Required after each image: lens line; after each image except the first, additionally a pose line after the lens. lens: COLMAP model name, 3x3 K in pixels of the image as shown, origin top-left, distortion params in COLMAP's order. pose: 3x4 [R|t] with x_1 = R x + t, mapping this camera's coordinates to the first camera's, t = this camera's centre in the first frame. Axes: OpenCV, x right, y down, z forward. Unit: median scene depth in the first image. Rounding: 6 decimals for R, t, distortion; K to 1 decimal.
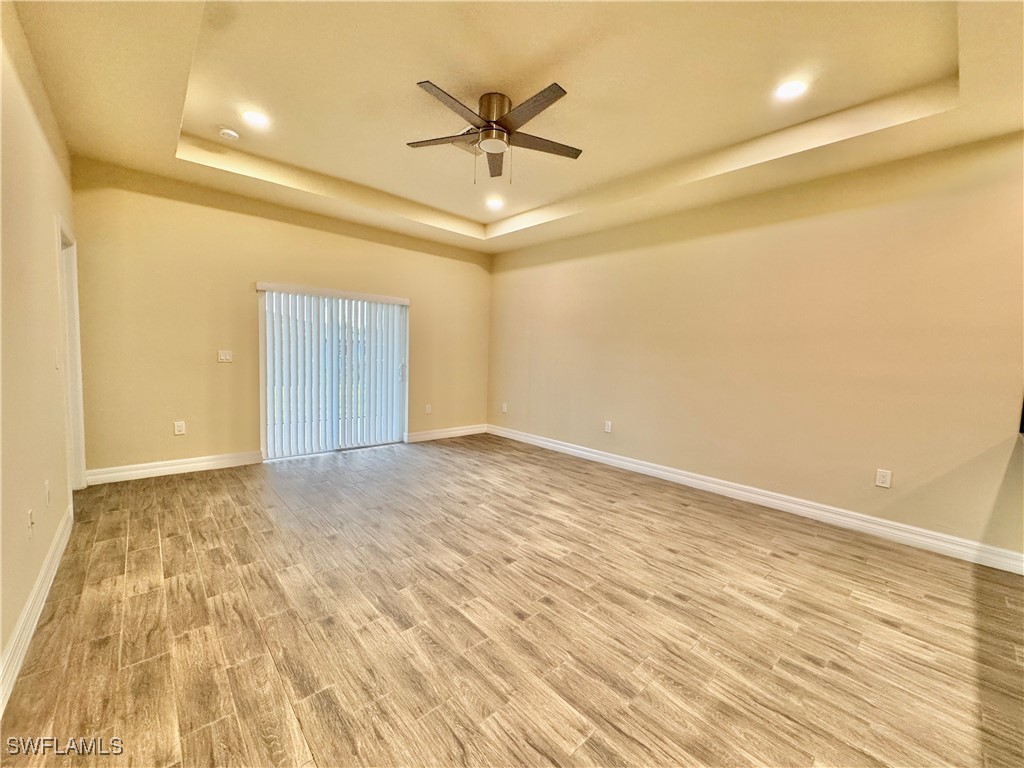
lens RADIAL K [[410.1, 0, 509.2], [0, 410.1, 384.8], [0, 0, 1]] dist [-0.003182, 0.000569]
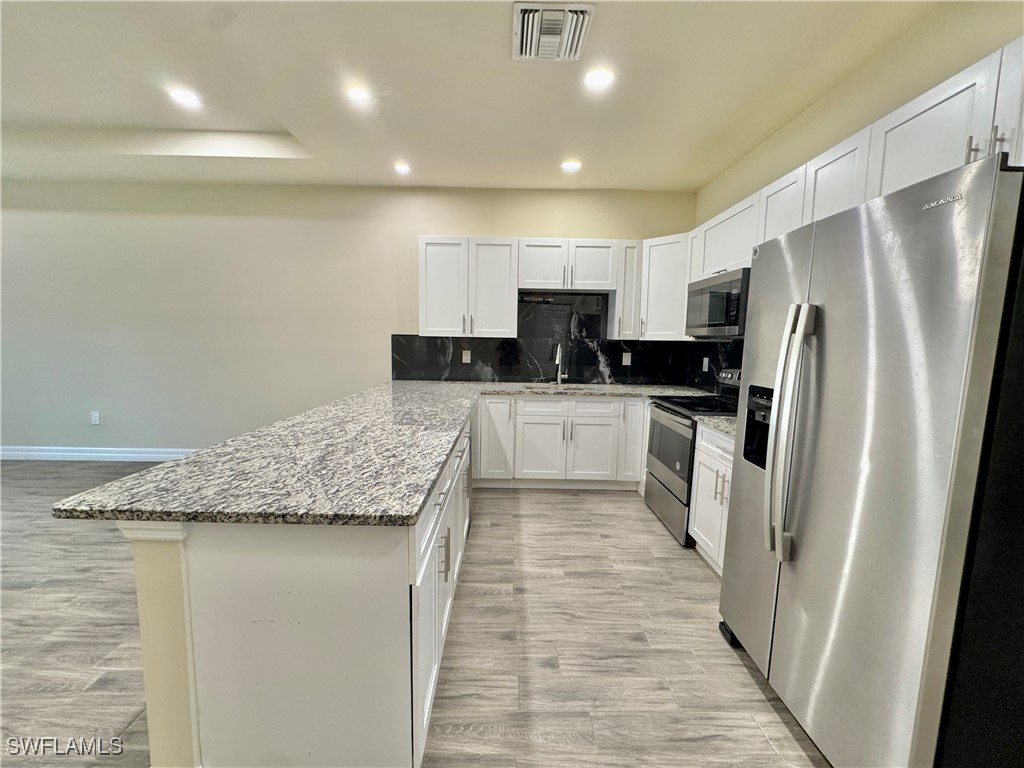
lens RADIAL K [[410.1, 0, 510.4], [0, 410.1, 385.0], [0, 0, 1]] dist [-0.003182, 0.000569]
pose [[0.663925, -0.106715, 0.740146, 0.270304], [0.062783, 0.994225, 0.087031, 0.018867], [-0.745159, -0.011313, 0.666791, -0.316173]]
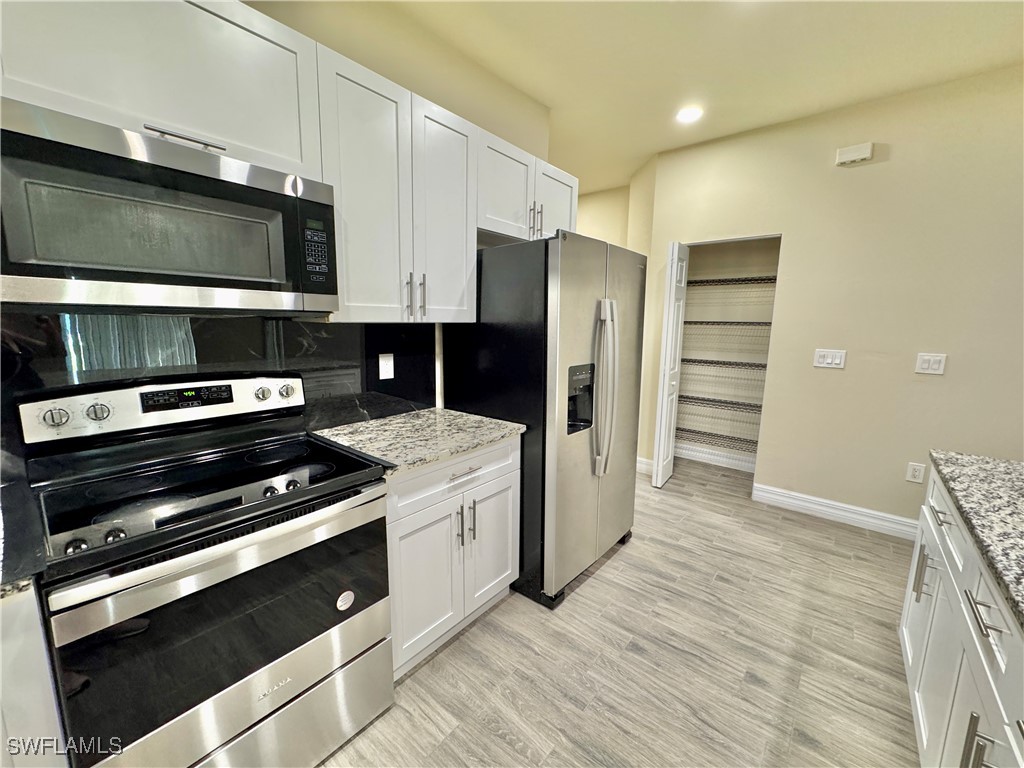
lens RADIAL K [[410.1, 0, 510.5], [0, 410.1, 383.9], [0, 0, 1]] dist [-0.003182, 0.000569]
pose [[-0.988382, -0.027521, -0.149478, 0.993438], [-0.060659, 0.973178, 0.221912, -0.011743], [0.139362, 0.228401, -0.963541, 0.312905]]
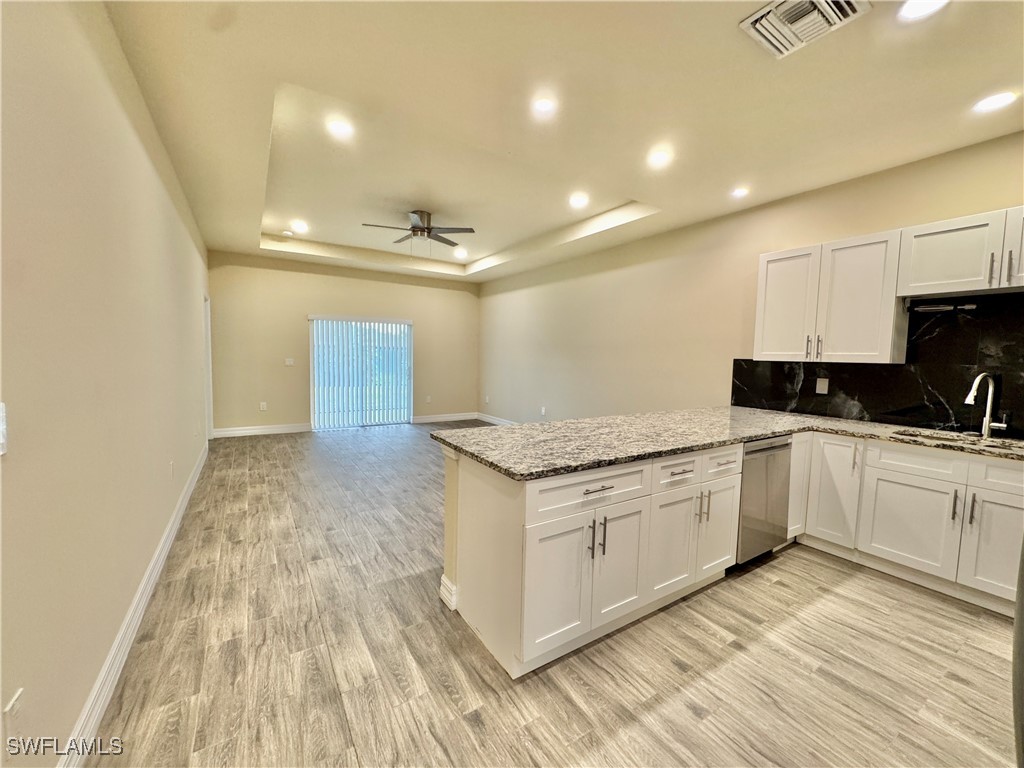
lens RADIAL K [[410.1, 0, 509.3], [0, 410.1, 384.2], [0, 0, 1]] dist [-0.003182, 0.000569]
pose [[0.985869, -0.000958, -0.167514, 0.505672], [-0.001165, 0.999920, -0.012573, 0.042246], [0.167512, 0.012590, 0.985790, -0.517634]]
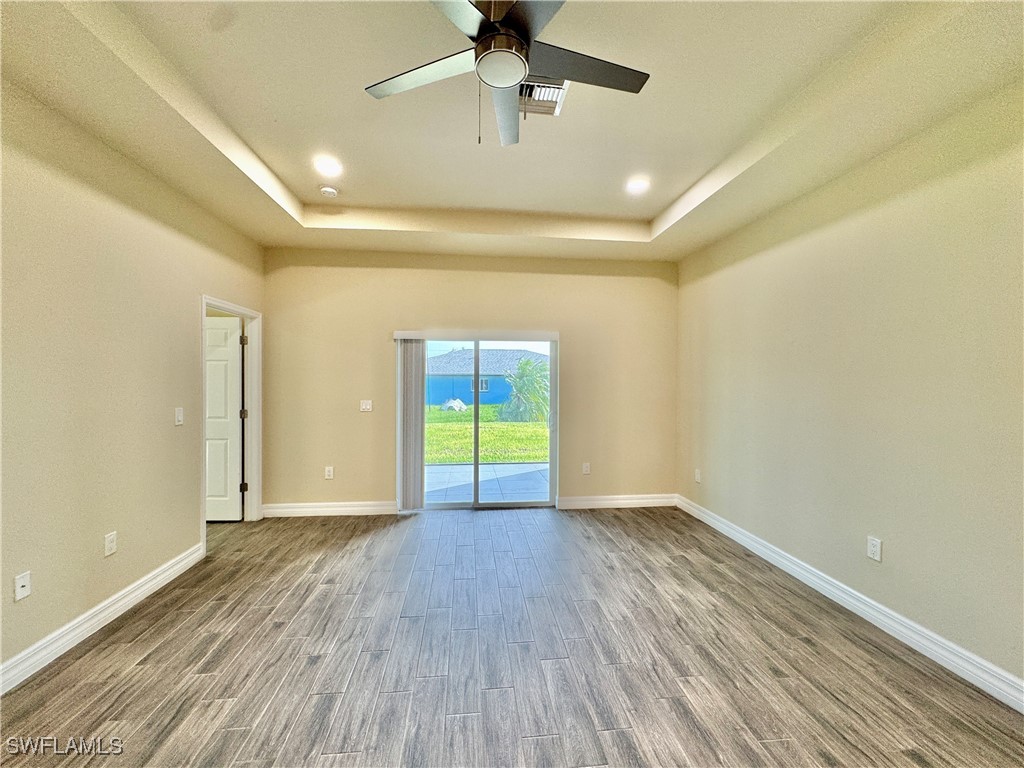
lens RADIAL K [[410.1, 0, 506.5], [0, 410.1, 387.1], [0, 0, 1]] dist [-0.003182, 0.000569]
pose [[0.808600, -0.019124, -0.588048, 0.247822], [-0.023684, 0.997603, -0.065011, -0.071344], [0.587882, 0.066495, 0.806209, 0.454676]]
